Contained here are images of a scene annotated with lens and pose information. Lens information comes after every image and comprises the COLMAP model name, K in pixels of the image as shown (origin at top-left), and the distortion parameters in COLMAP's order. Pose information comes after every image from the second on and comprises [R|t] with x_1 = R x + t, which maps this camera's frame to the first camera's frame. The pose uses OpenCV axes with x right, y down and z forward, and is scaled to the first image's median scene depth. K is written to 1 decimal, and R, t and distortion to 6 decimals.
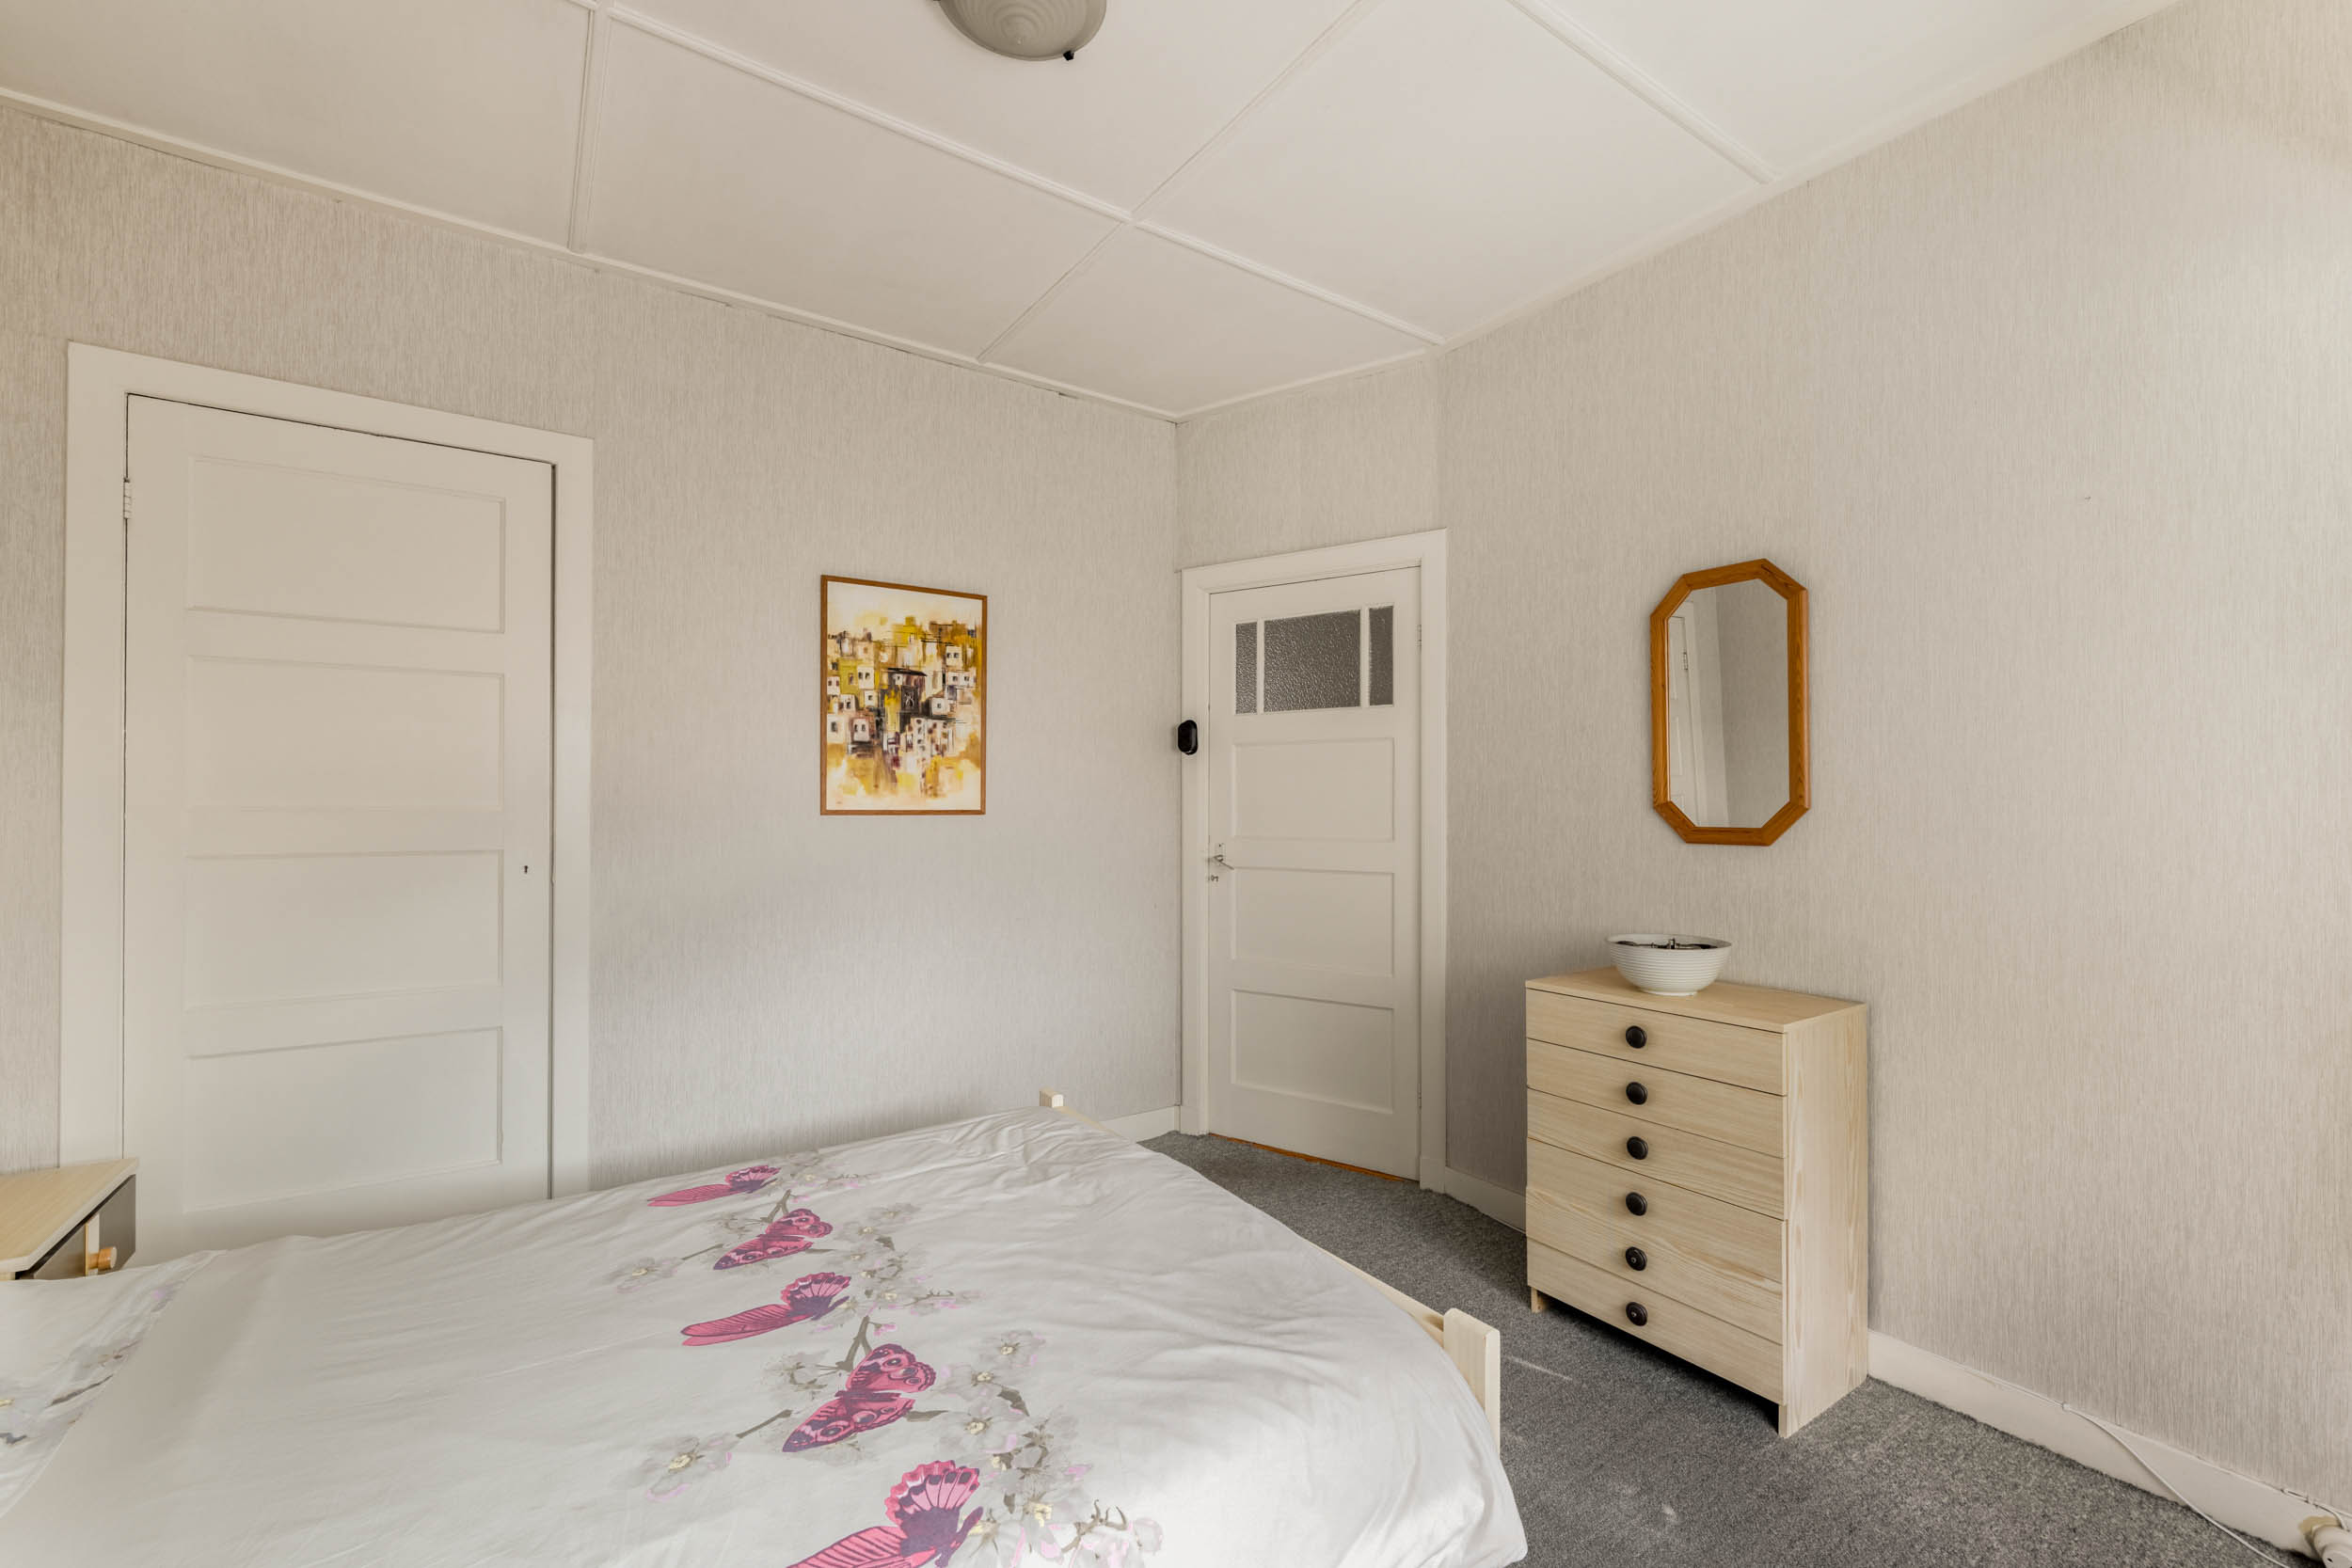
lens RADIAL K [[982.0, 0, 1184.2], [0, 982.0, 790.3], [0, 0, 1]] dist [0.000277, 0.000111]
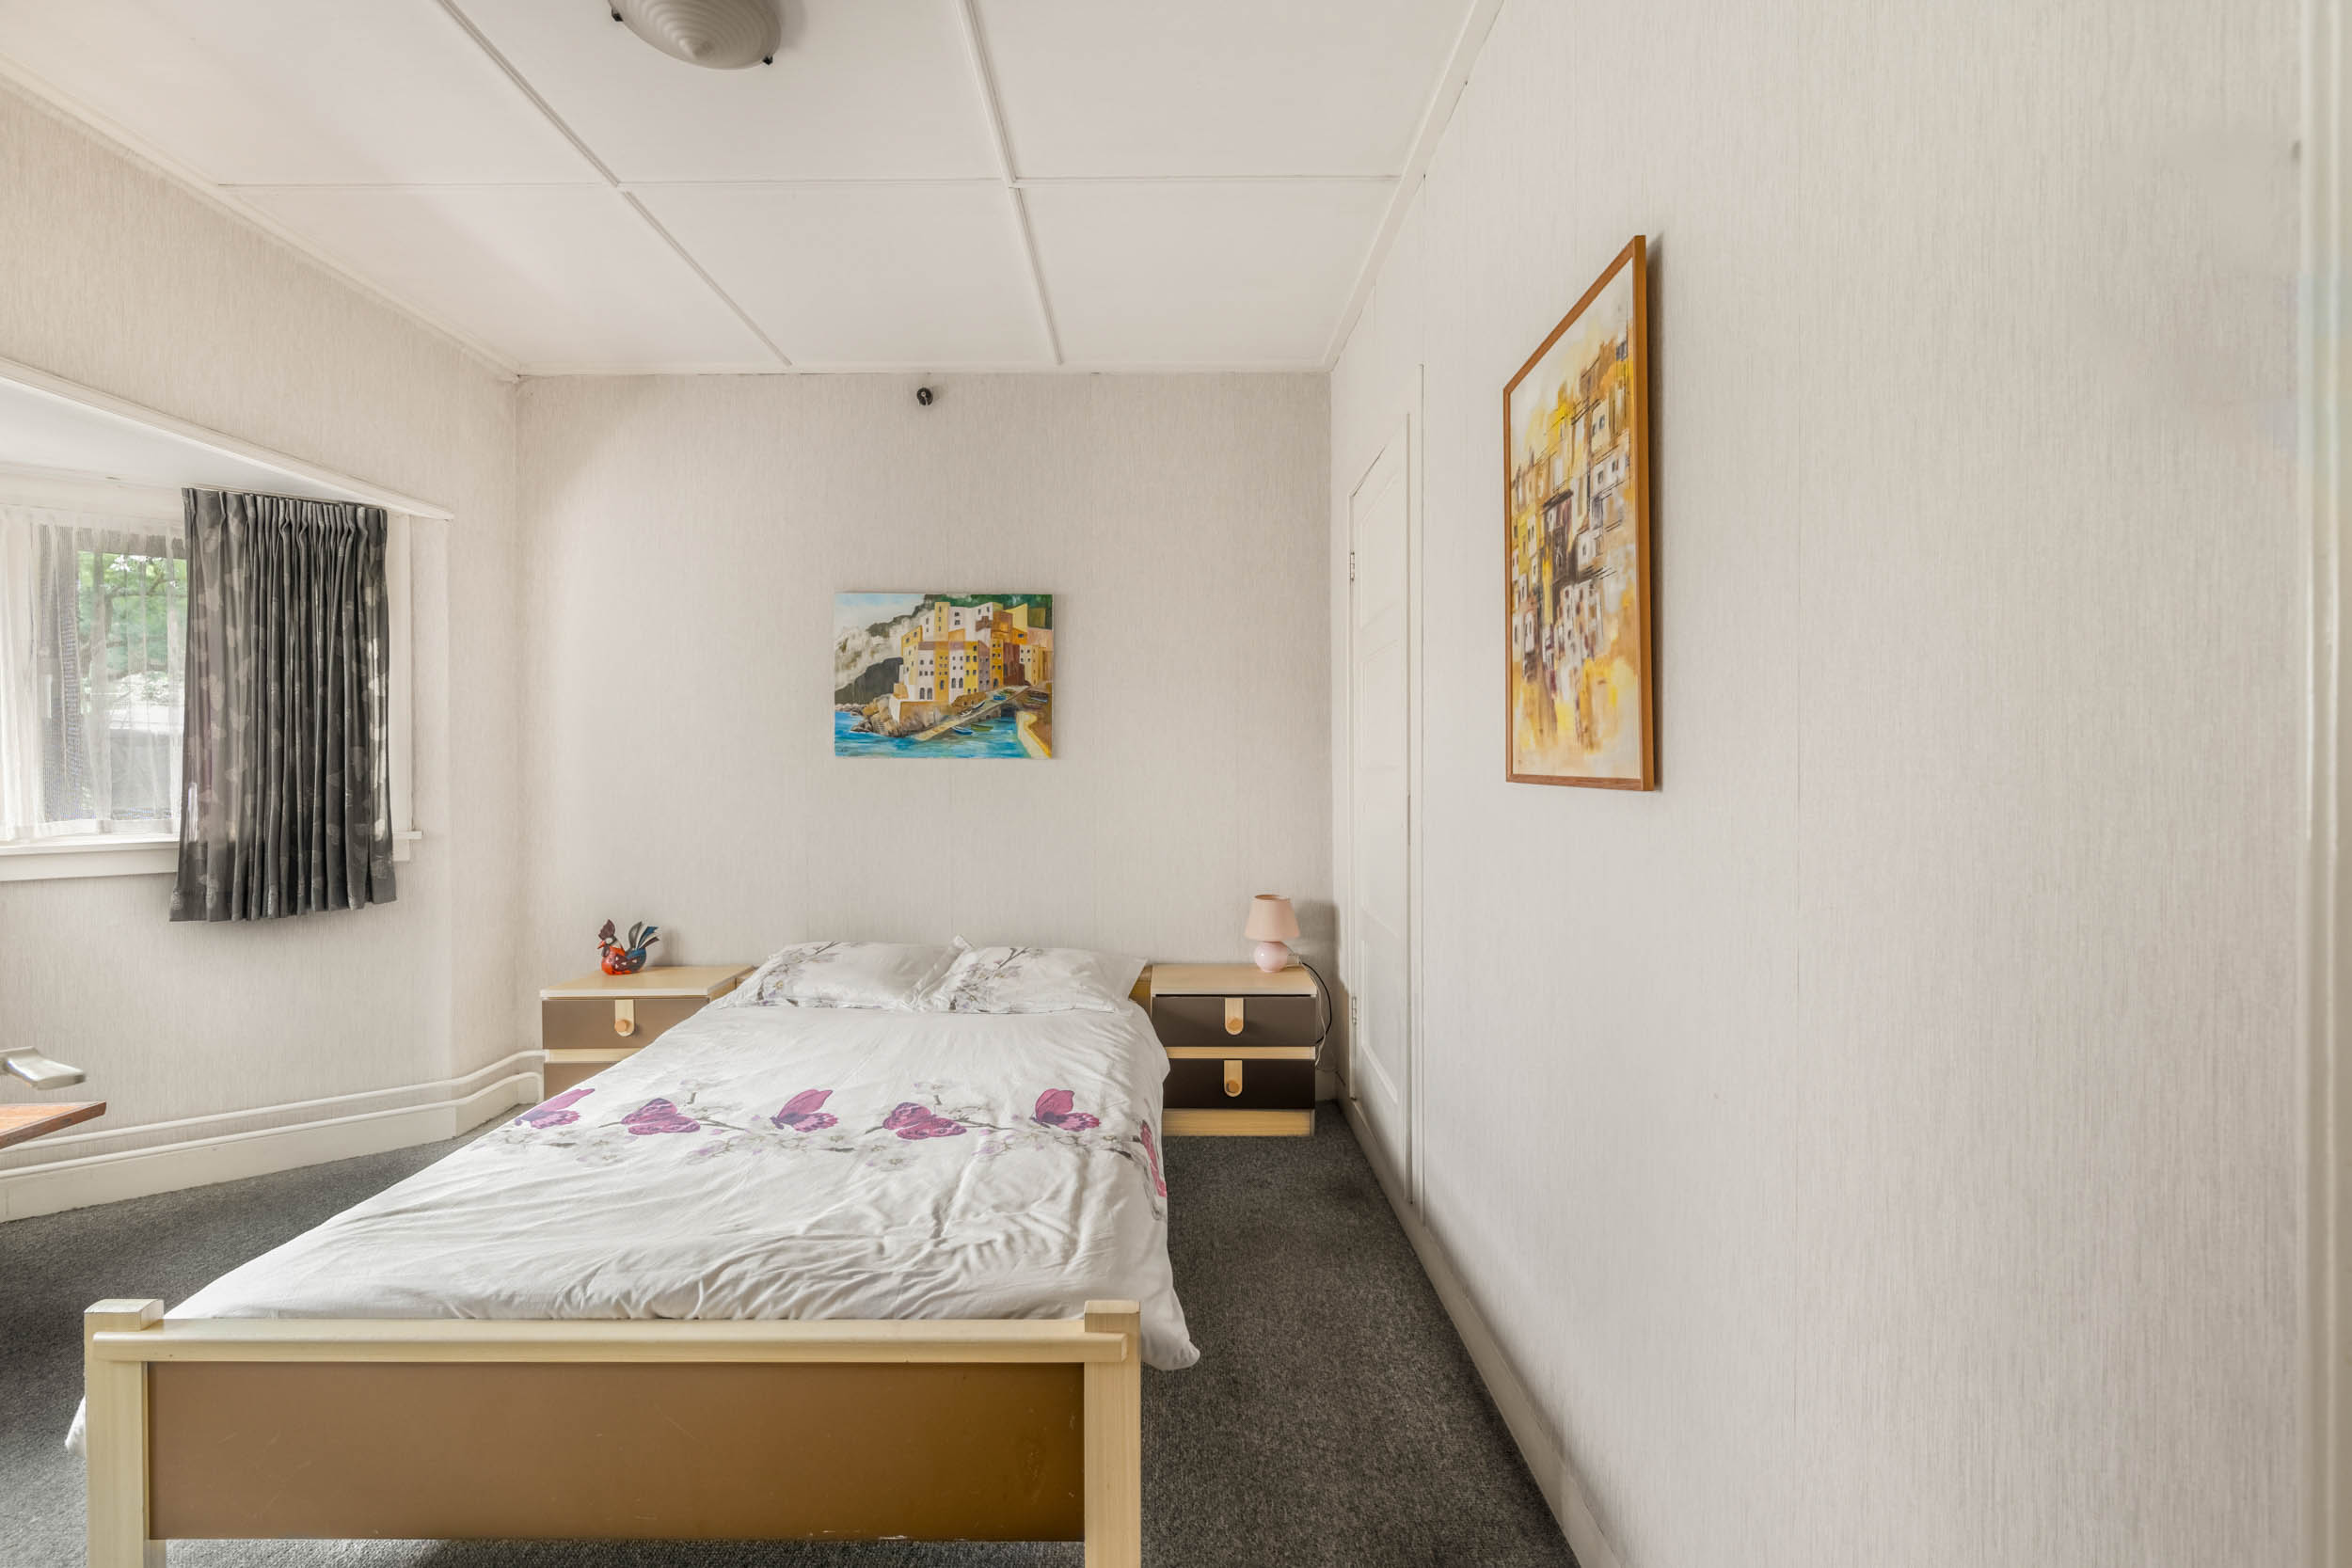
lens RADIAL K [[982.0, 0, 1184.2], [0, 982.0, 790.3], [0, 0, 1]] dist [0.000277, 0.000111]
pose [[-0.553988, 0.026399, -0.832106, 0.485604], [0.017198, 0.999647, 0.020265, 0.028200], [0.832347, -0.003084, -0.554246, 2.292335]]
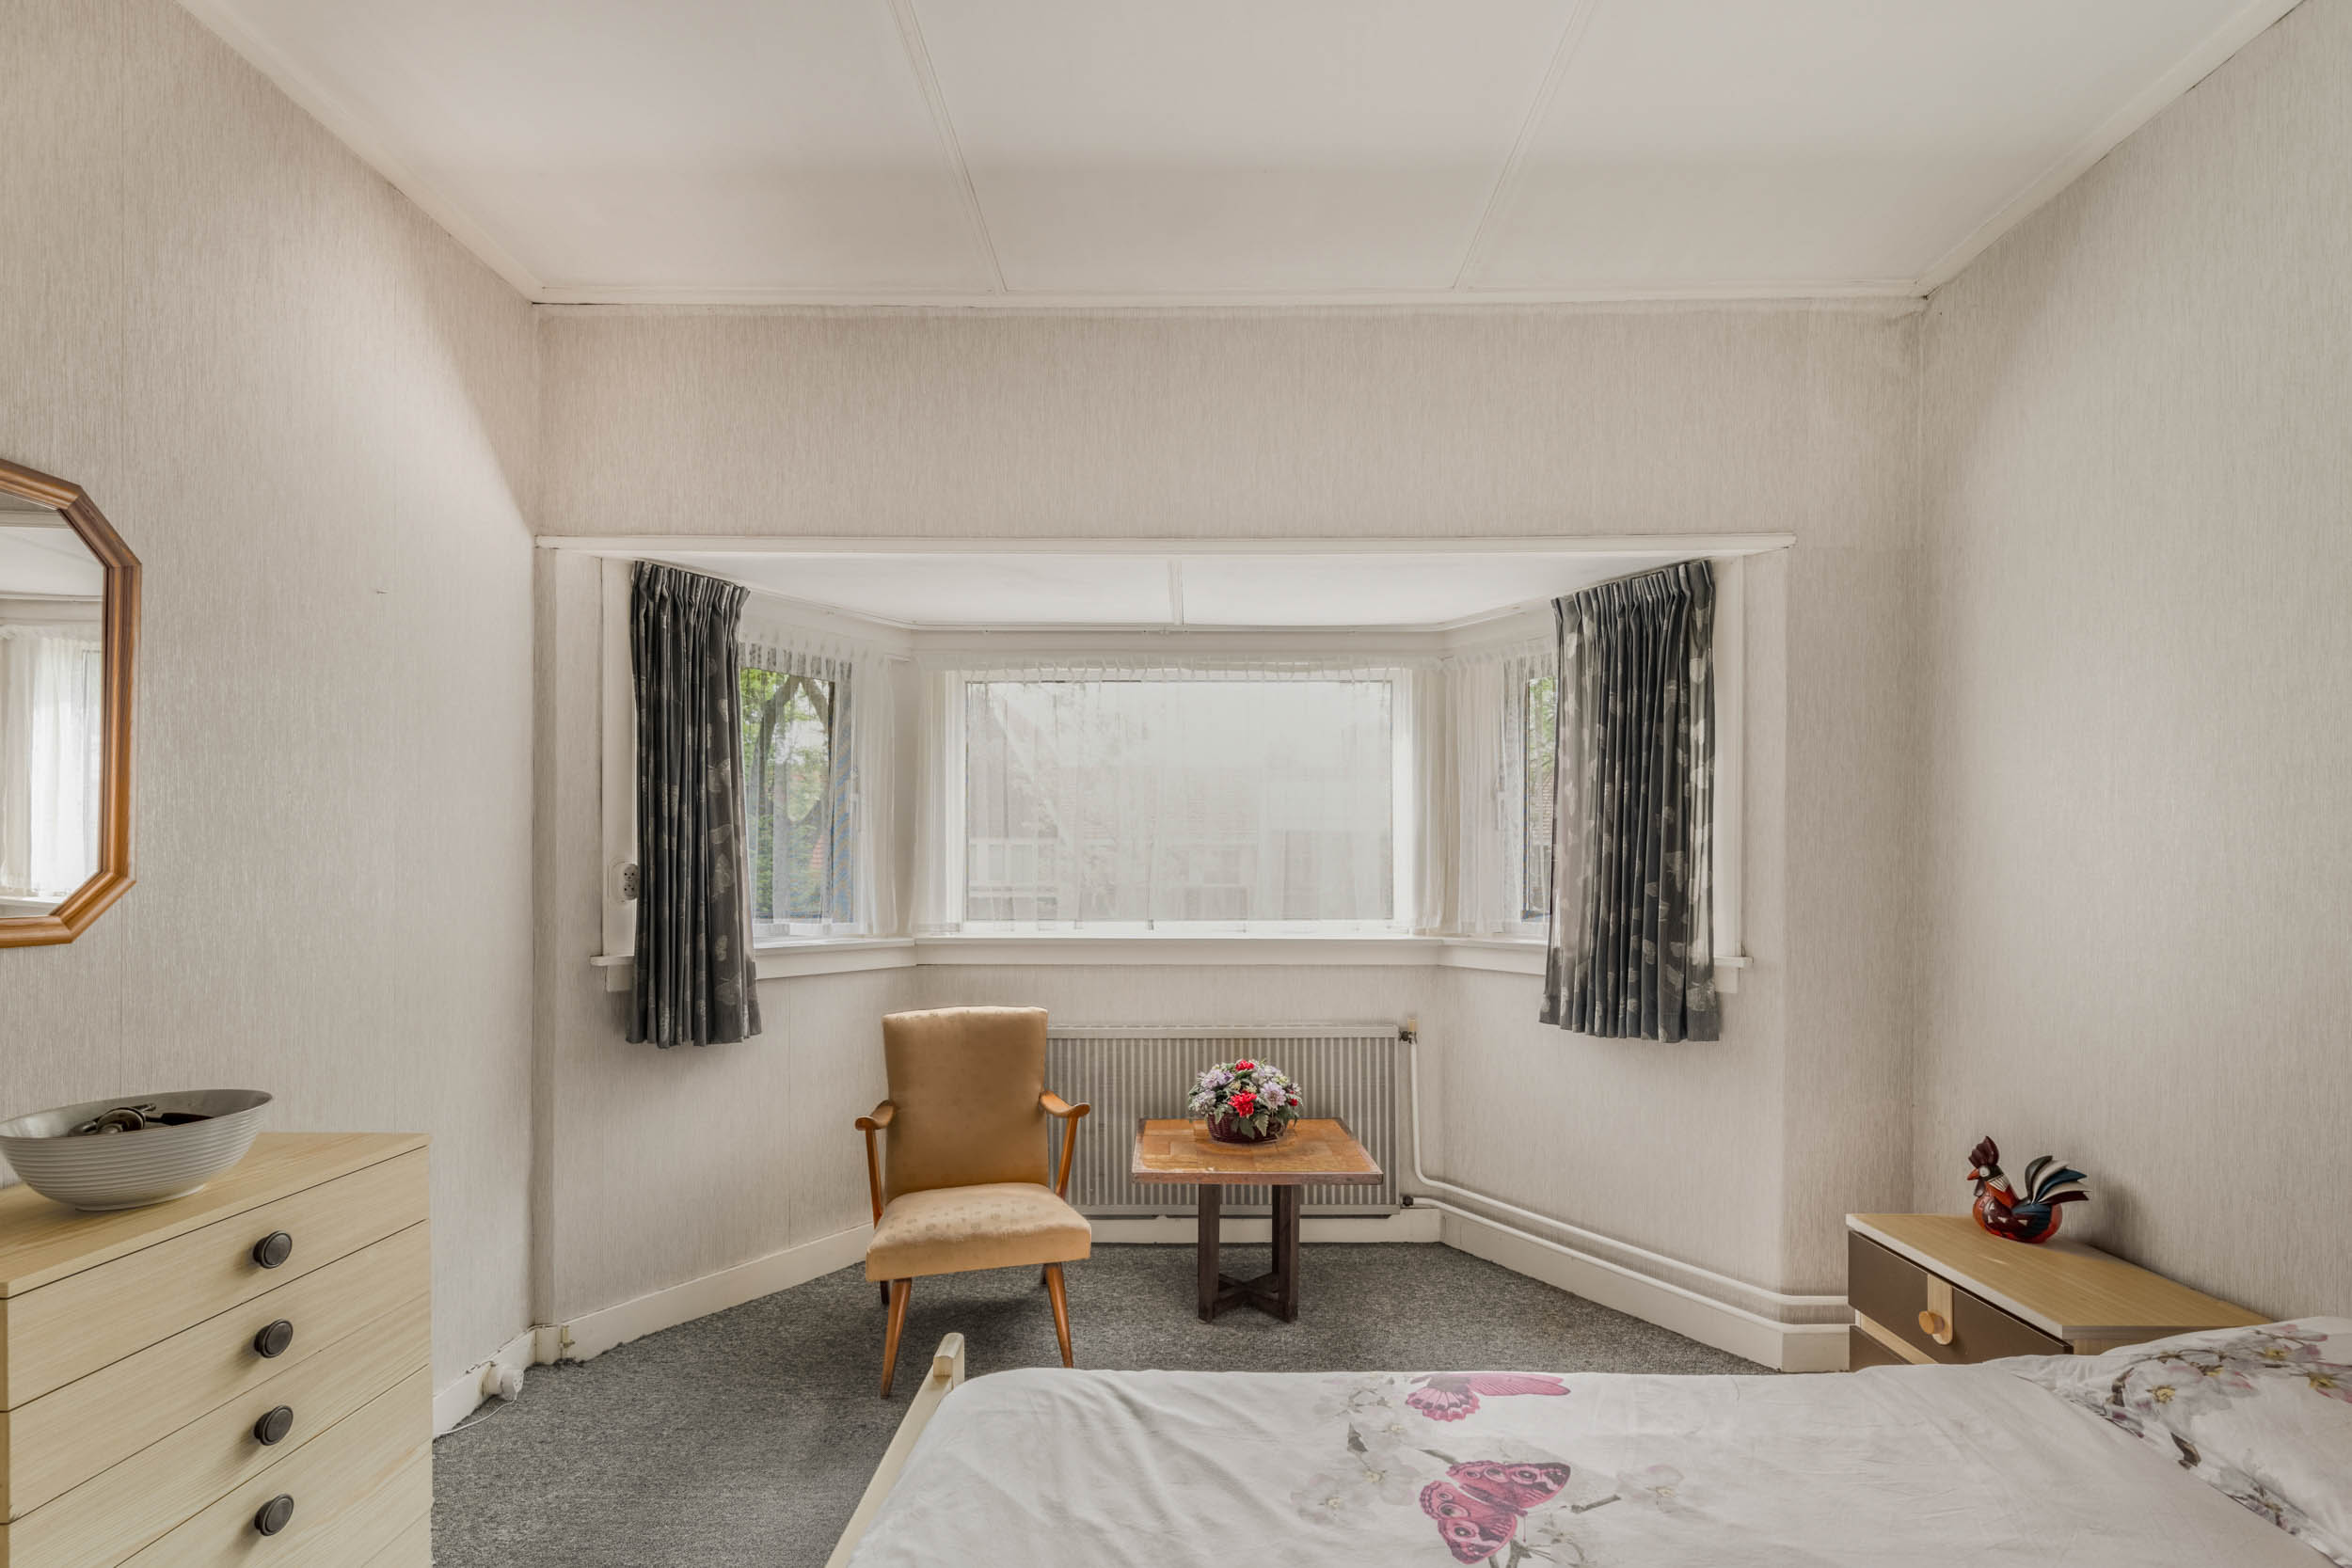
lens RADIAL K [[1011.4, 0, 1179.5], [0, 1011.4, 874.7], [0, 0, 1]] dist [-0.000540, 0.000669]
pose [[-0.819105, -0.002419, 0.573639, -0.542247], [-0.009795, 0.999904, -0.009770, 0.017192], [-0.573561, -0.013622, -0.819050, 1.697505]]
